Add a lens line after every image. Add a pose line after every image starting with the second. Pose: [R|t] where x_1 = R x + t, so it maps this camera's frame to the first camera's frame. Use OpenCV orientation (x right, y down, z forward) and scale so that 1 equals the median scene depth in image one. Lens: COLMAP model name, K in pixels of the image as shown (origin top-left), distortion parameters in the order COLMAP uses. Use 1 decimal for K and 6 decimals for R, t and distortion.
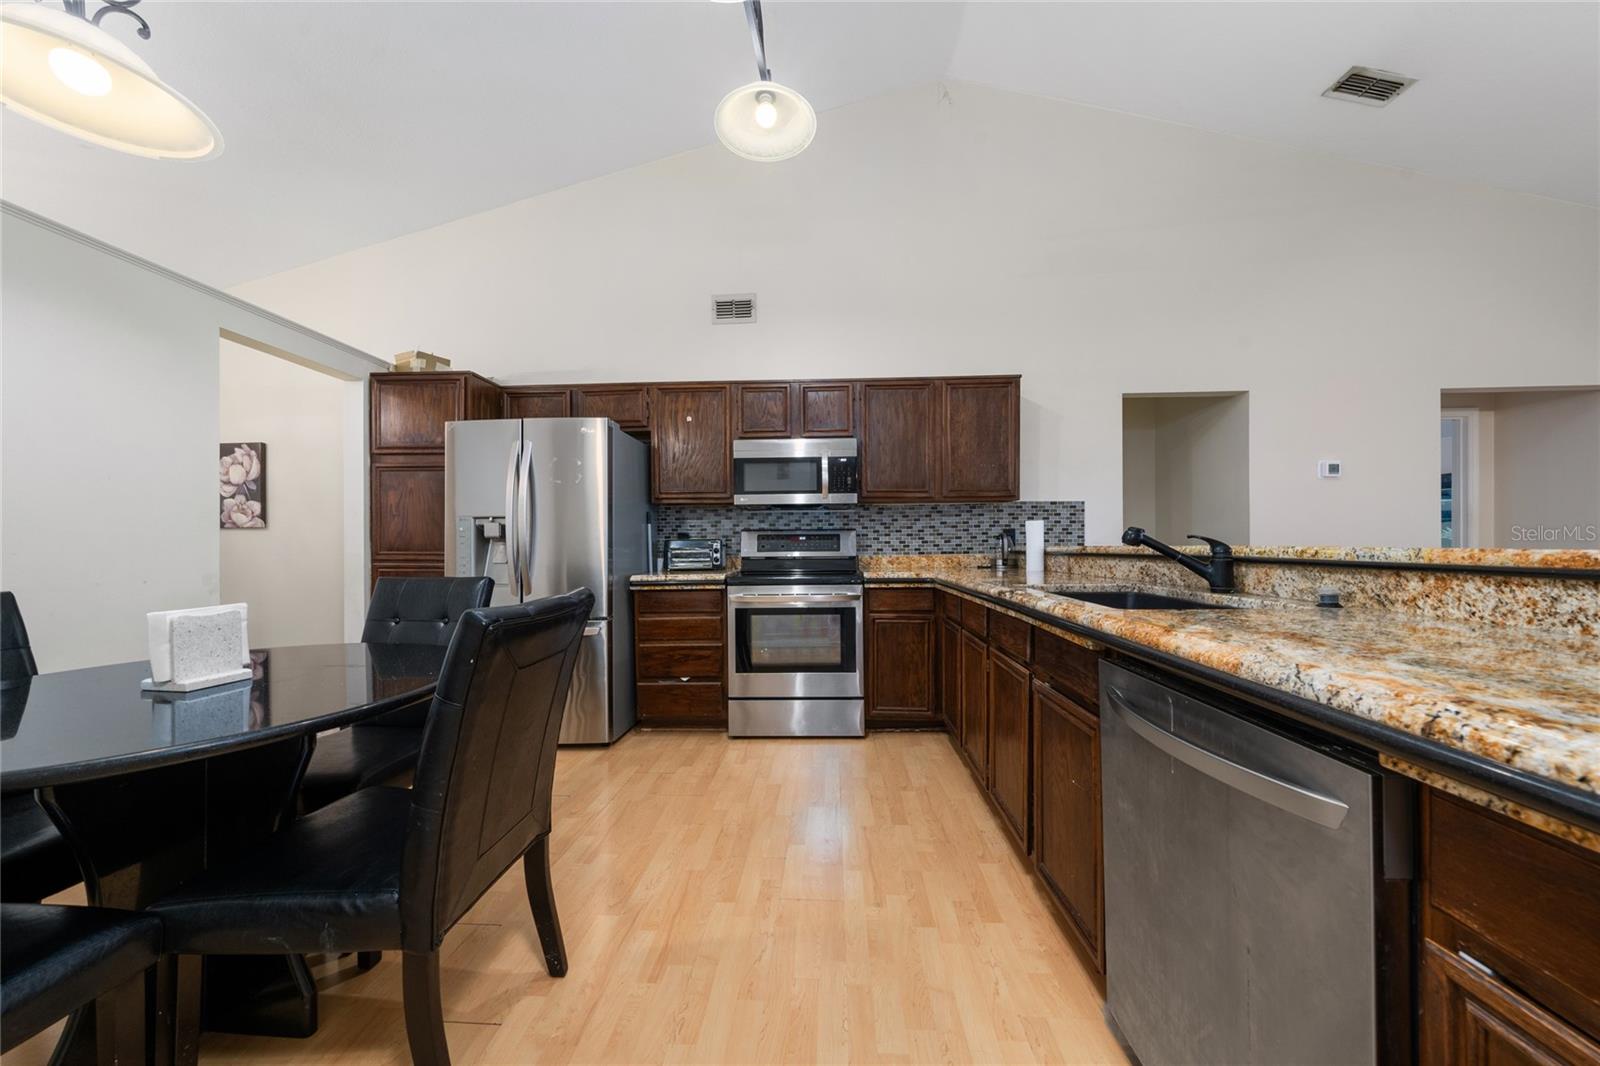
lens RADIAL K [[555.8, 0, 807.5], [0, 555.8, 548.6], [0, 0, 1]] dist [-0.000640, 0.000502]
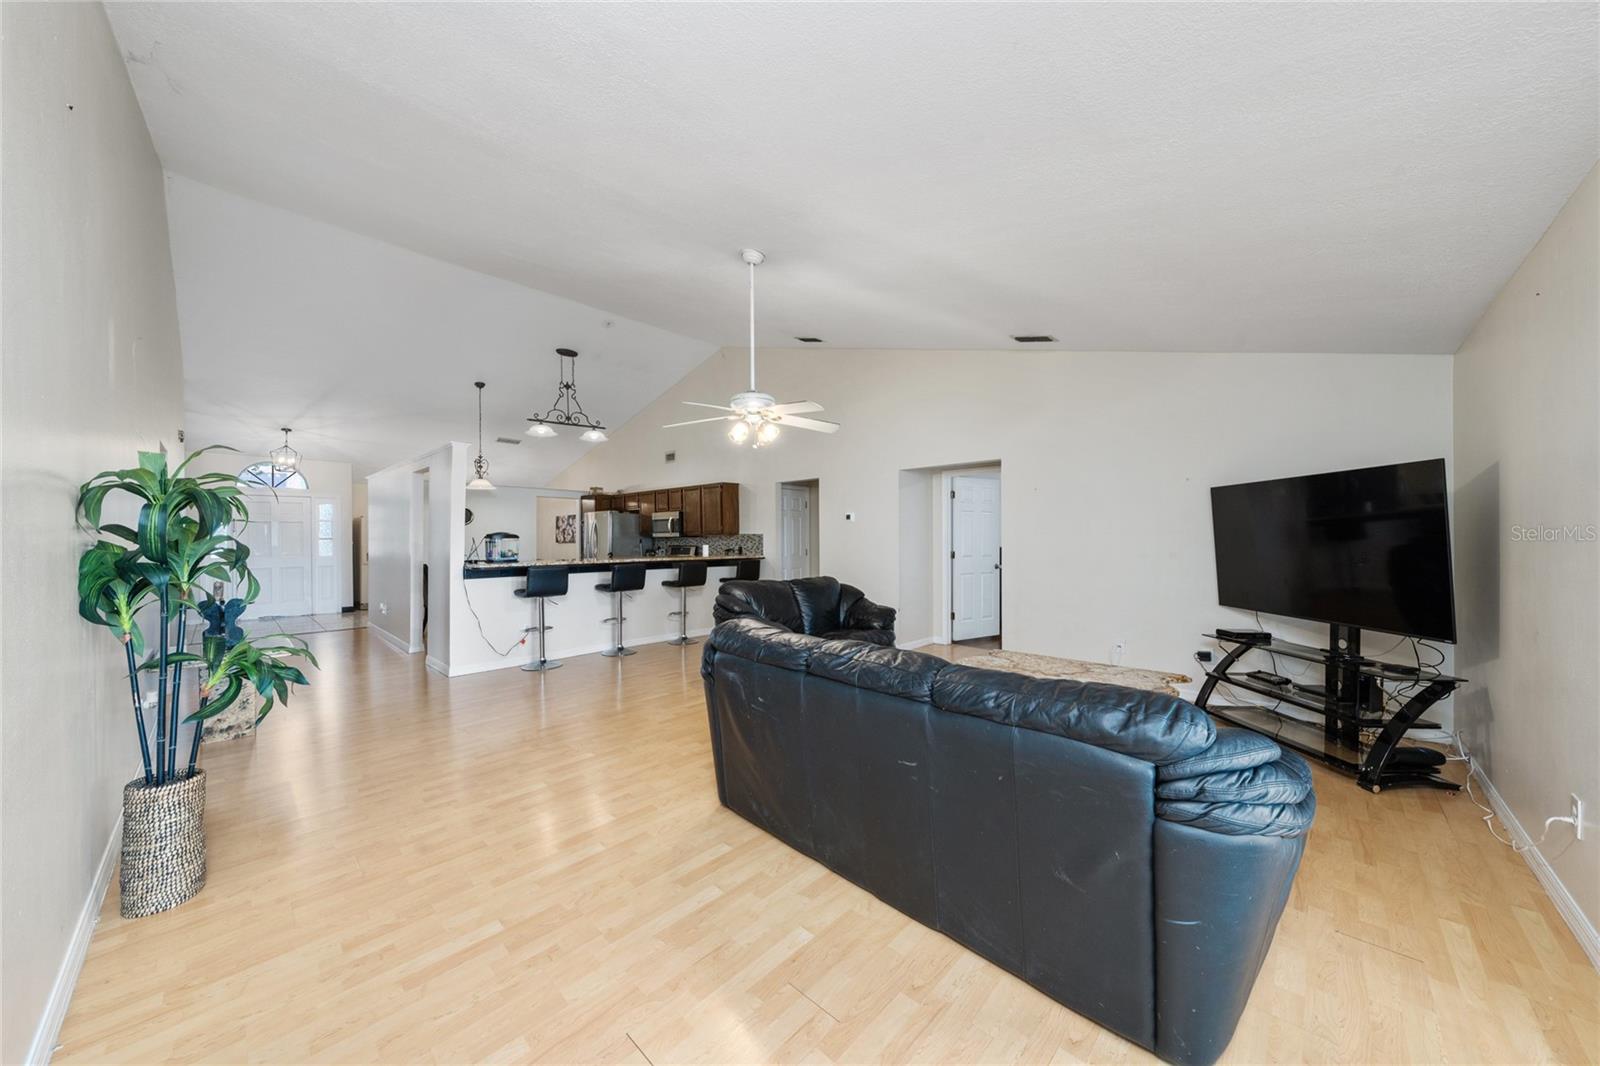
lens RADIAL K [[555.8, 0, 800.7], [0, 555.8, 534.9], [0, 0, 1]] dist [-0.000640, 0.000502]
pose [[0.754488, -0.001490, -0.656312, 2.144234], [-0.004170, 0.999966, -0.007063, -0.071907], [0.656301, 0.008065, 0.754456, -0.547497]]
